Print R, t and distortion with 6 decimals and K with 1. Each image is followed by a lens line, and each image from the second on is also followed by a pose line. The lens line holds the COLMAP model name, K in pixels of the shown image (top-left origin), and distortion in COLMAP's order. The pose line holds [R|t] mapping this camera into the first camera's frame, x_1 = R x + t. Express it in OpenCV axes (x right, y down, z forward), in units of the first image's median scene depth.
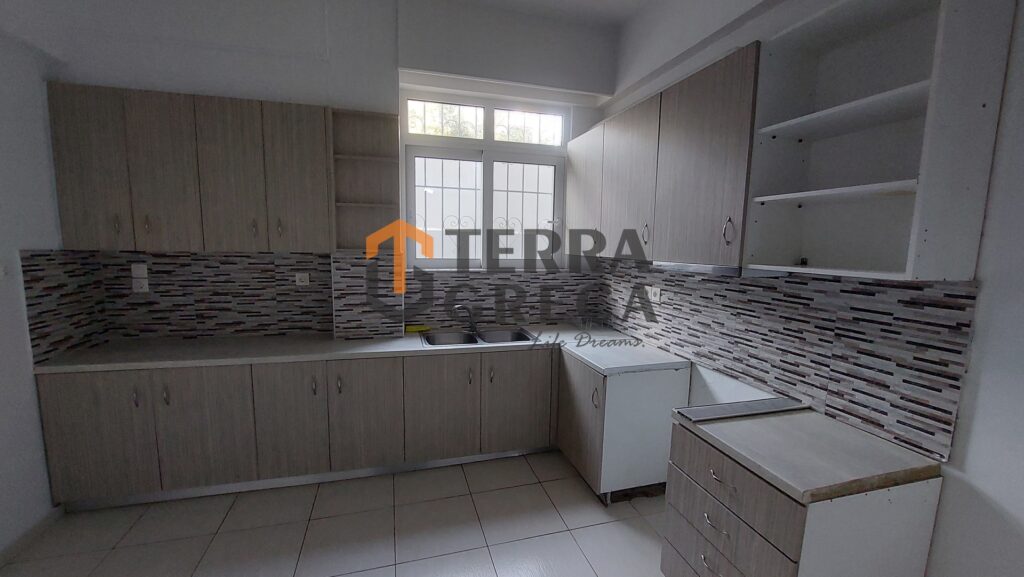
lens RADIAL K [[408.8, 0, 515.0], [0, 408.8, 296.8], [0, 0, 1]] dist [-0.019091, 0.000010]
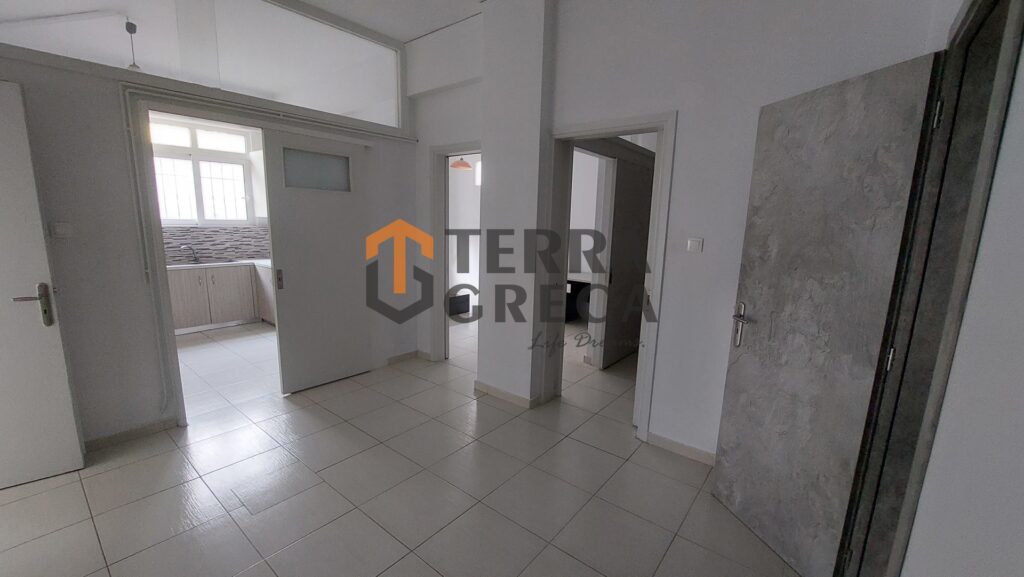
lens RADIAL K [[408.8, 0, 511.6], [0, 408.8, 294.7], [0, 0, 1]] dist [-0.019091, 0.000010]
pose [[0.820683, -0.099227, 0.562701, 0.018568], [0.065616, 0.994657, 0.079698, 0.242583], [-0.567603, -0.028485, 0.822809, -1.608294]]
